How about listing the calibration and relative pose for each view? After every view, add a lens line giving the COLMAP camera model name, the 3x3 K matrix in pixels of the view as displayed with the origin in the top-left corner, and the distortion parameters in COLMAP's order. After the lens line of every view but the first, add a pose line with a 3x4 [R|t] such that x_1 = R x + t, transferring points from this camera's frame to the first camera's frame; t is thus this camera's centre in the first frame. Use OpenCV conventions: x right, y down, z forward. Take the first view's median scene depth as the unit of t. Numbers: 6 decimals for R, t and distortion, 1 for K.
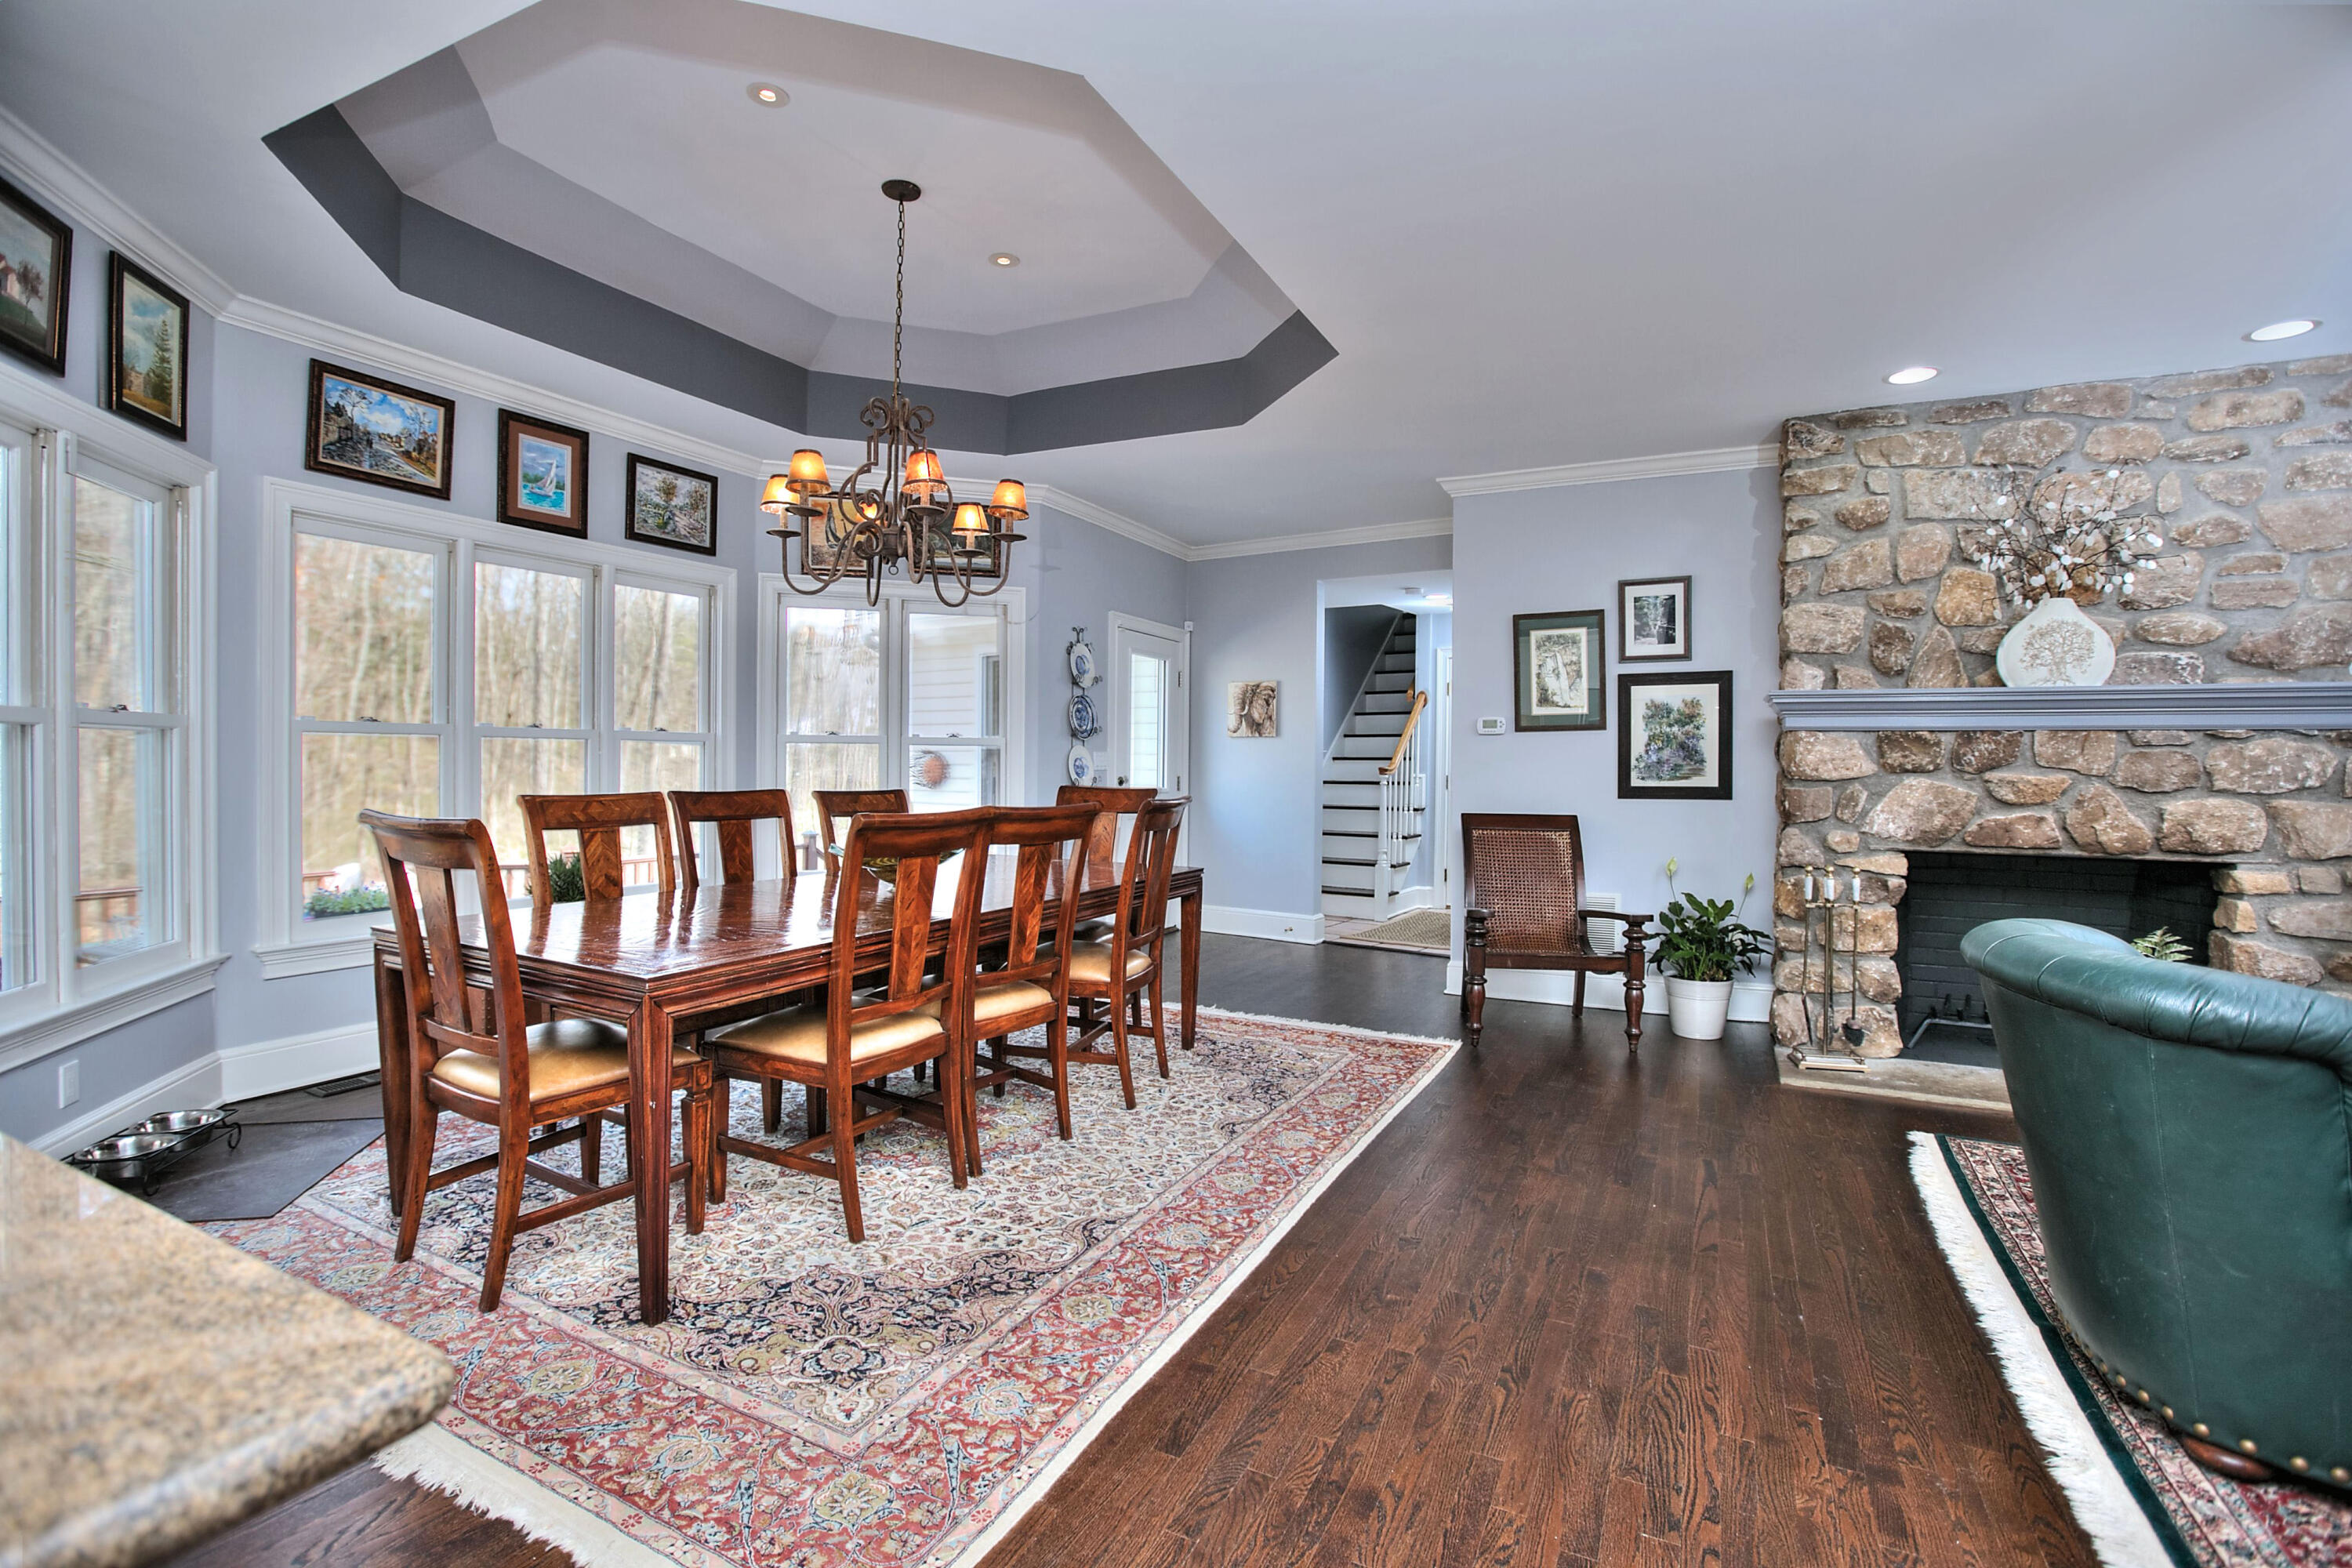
lens RADIAL K [[1078.5, 0, 1167.7], [0, 1078.5, 785.8], [0, 0, 1]] dist [-0.039332, 0.011054]
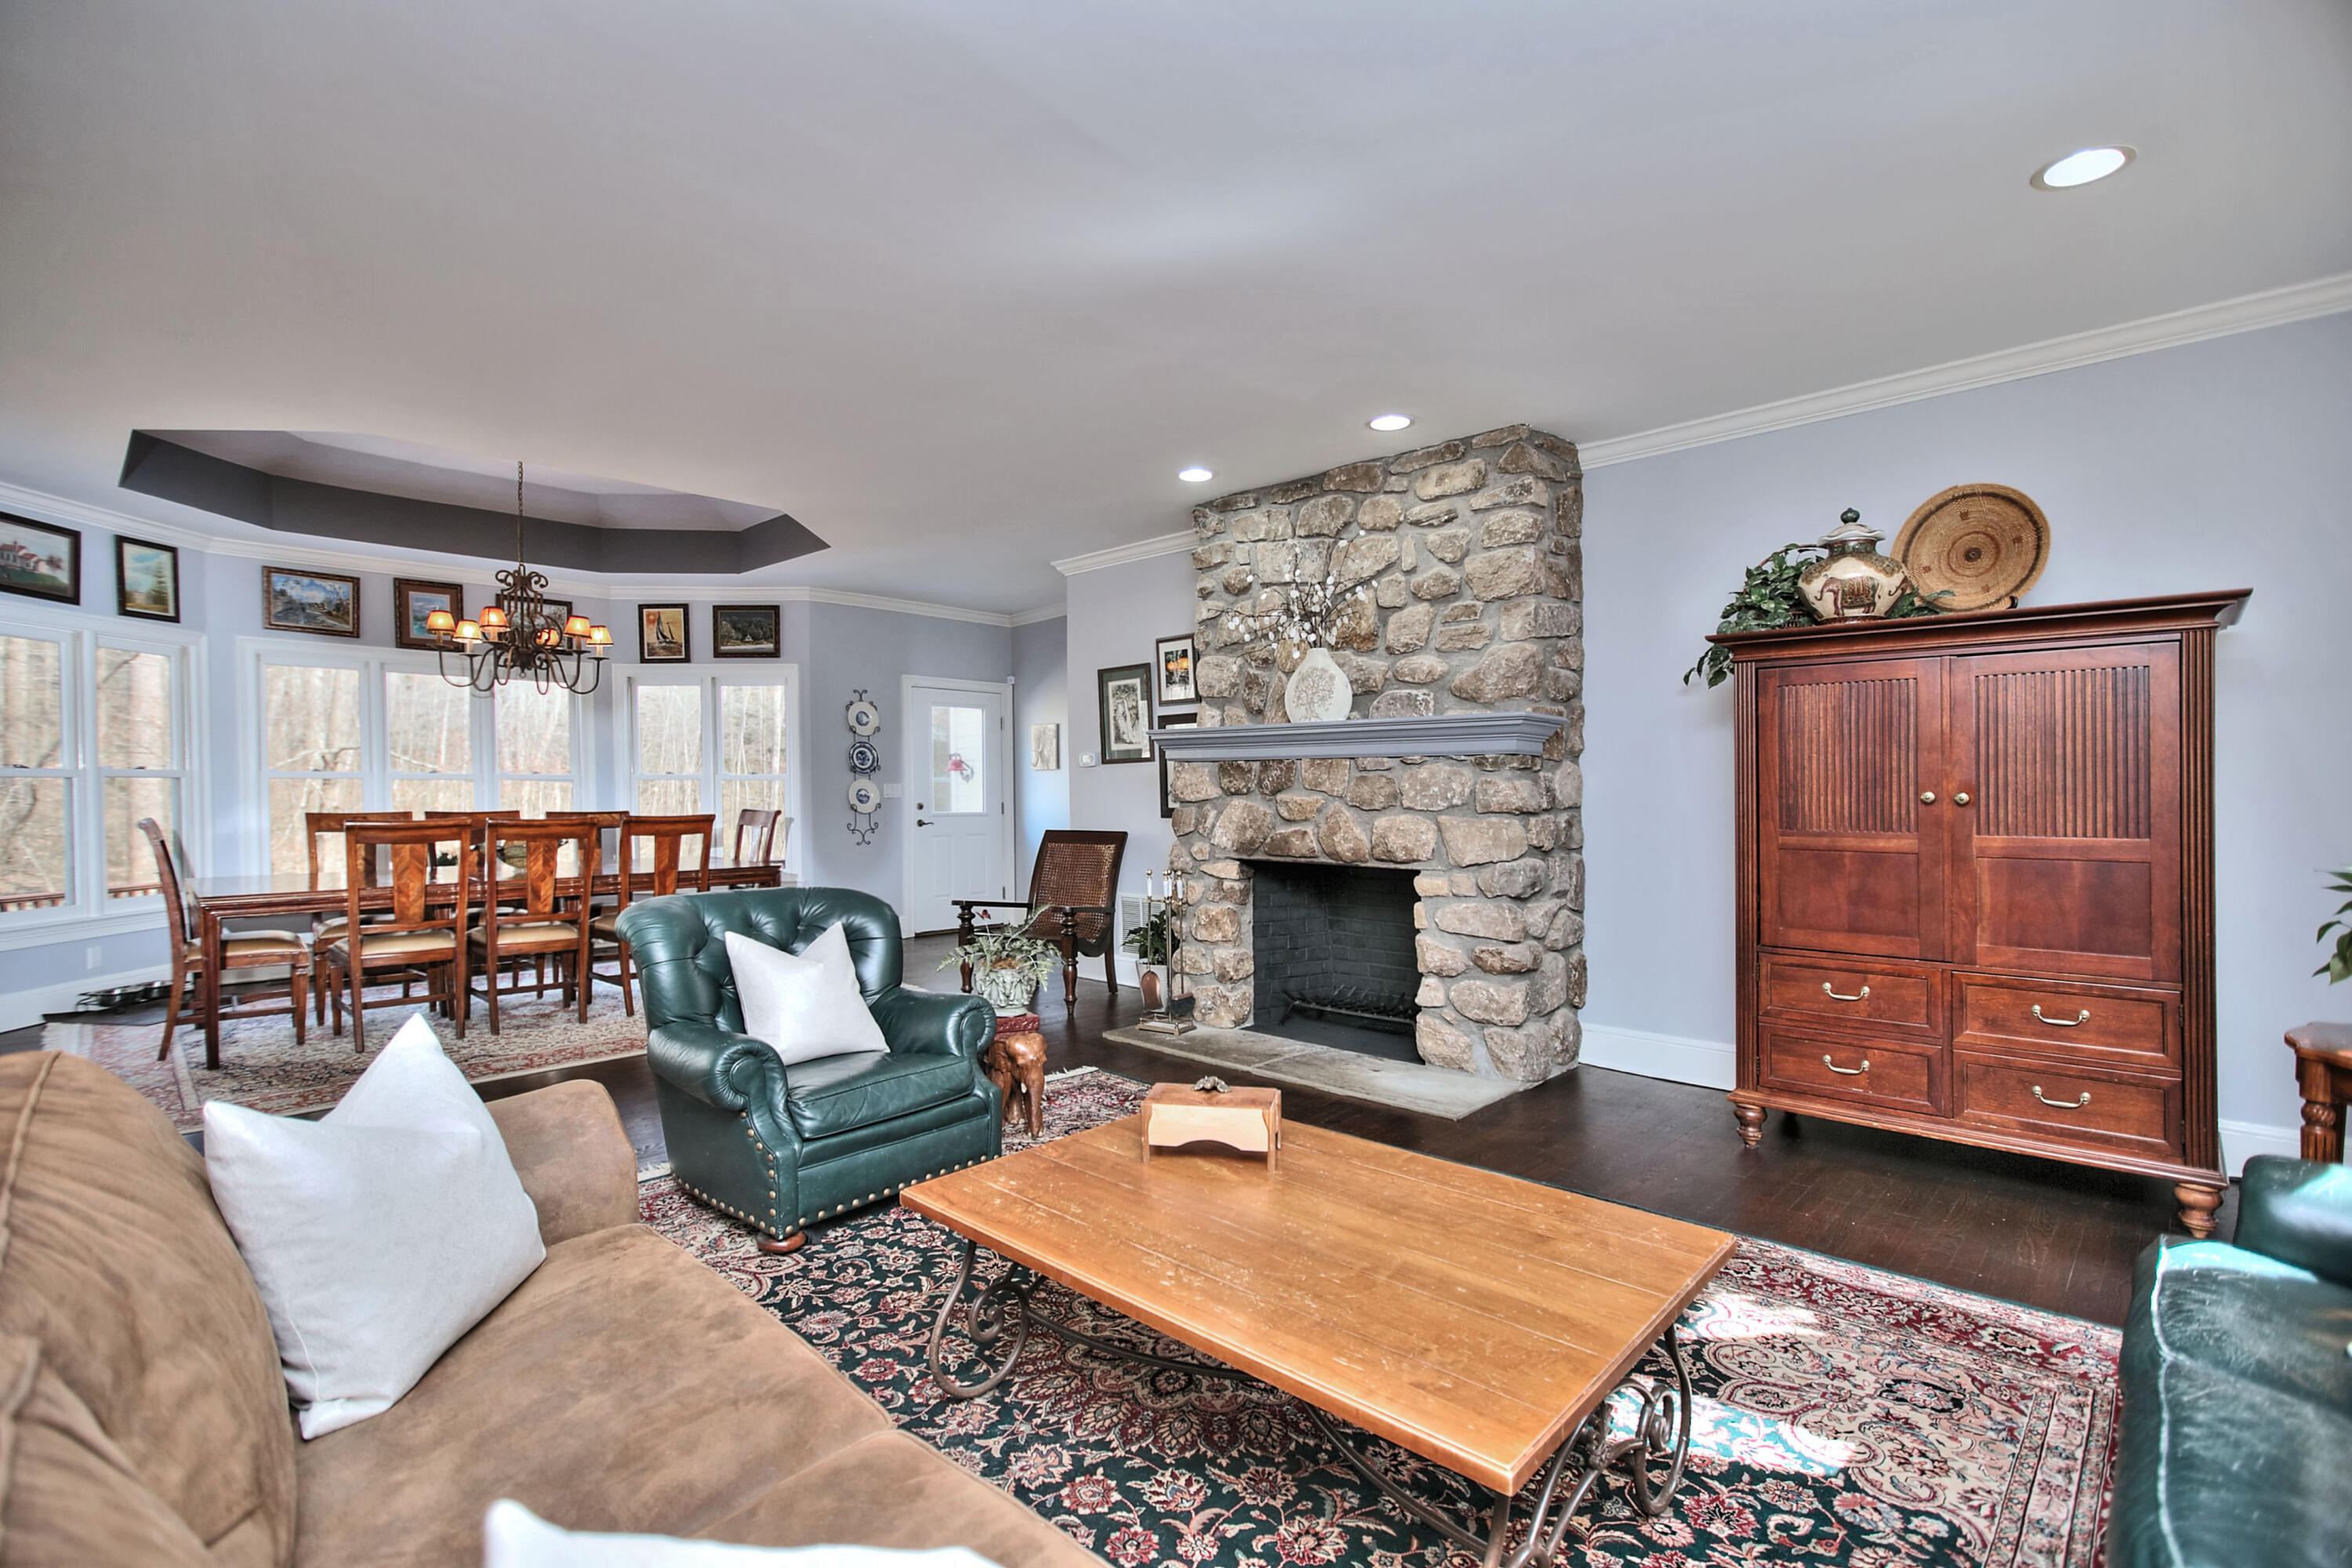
lens RADIAL K [[1078.5, 0, 1159.9], [0, 1078.5, 837.8], [0, 0, 1]] dist [-0.039332, 0.011054]
pose [[0.956293, 0.005030, -0.292367, 0.970972], [0.000633, 0.999814, 0.019275, 0.012876], [0.292410, -0.018617, 0.956112, -0.213744]]
